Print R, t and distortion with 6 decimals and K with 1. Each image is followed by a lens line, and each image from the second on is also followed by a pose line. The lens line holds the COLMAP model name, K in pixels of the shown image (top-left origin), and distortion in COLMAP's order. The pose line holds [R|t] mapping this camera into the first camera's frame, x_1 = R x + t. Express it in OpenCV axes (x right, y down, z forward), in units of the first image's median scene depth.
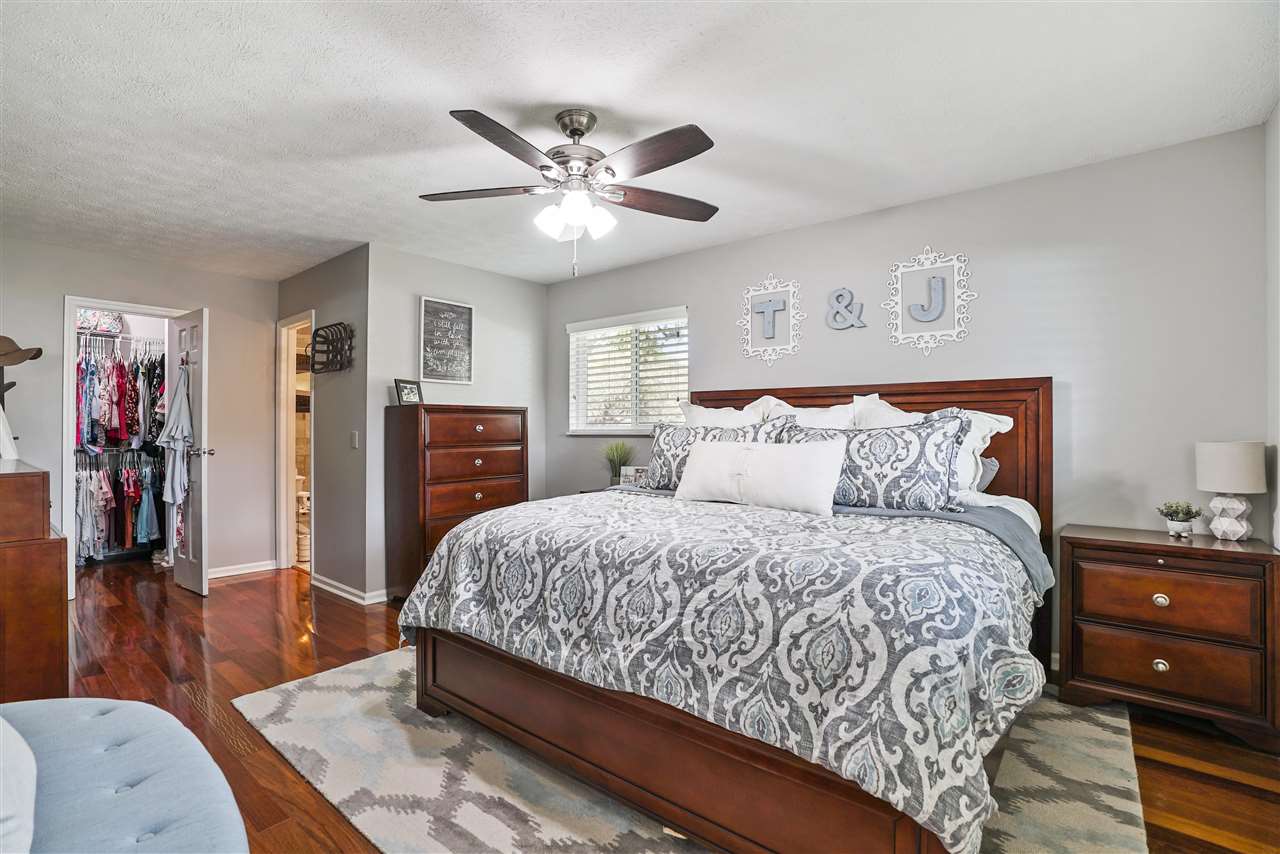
lens RADIAL K [[616.1, 0, 640.0], [0, 616.1, 427.0], [0, 0, 1]] dist [-0.063531, 0.024381]
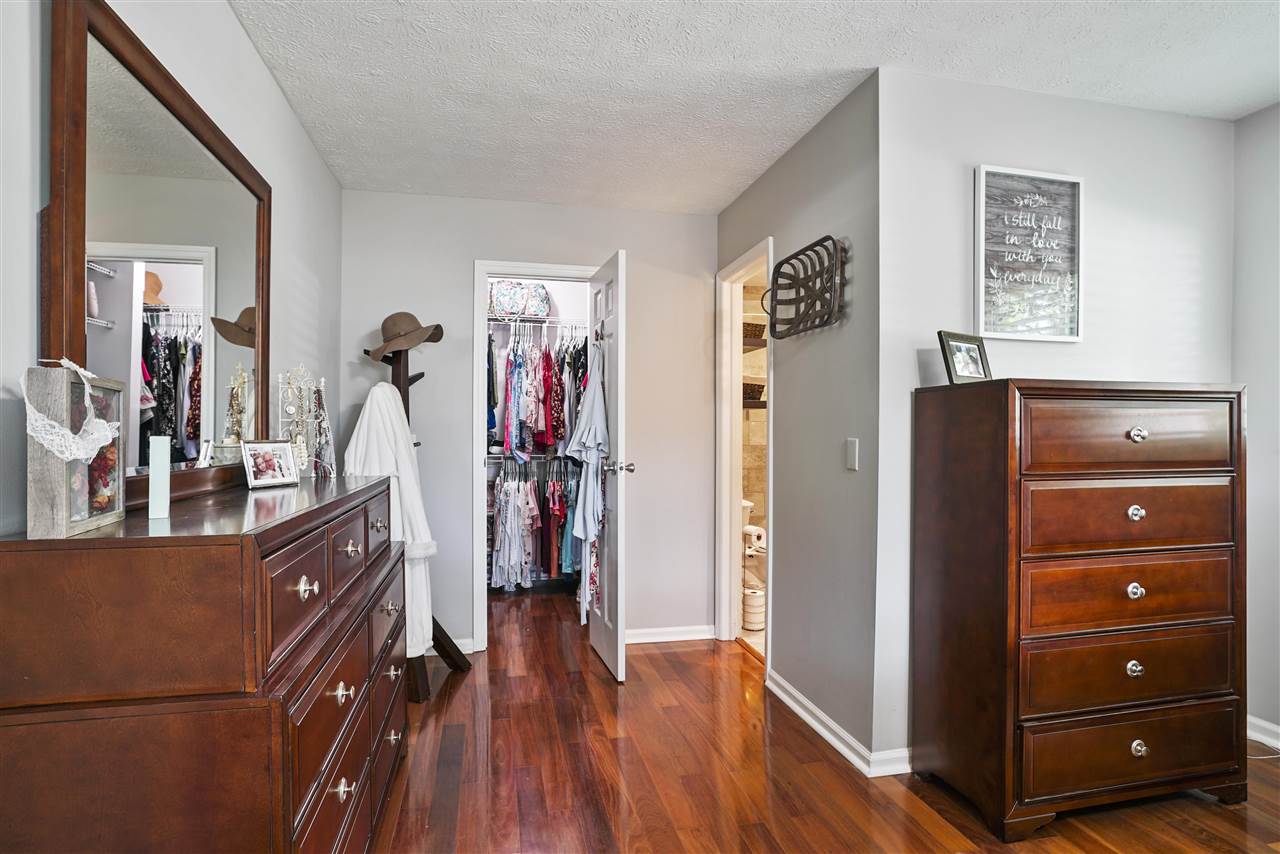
lens RADIAL K [[671.3, 0, 640.0], [0, 671.3, 427.0], [0, 0, 1]] dist [0.000130, 0.000072]
pose [[0.798218, -0.001779, -0.602366, -0.238623], [-0.001139, 0.999989, -0.004462, 0.000096], [0.602368, 0.004248, 0.798207, 0.381766]]
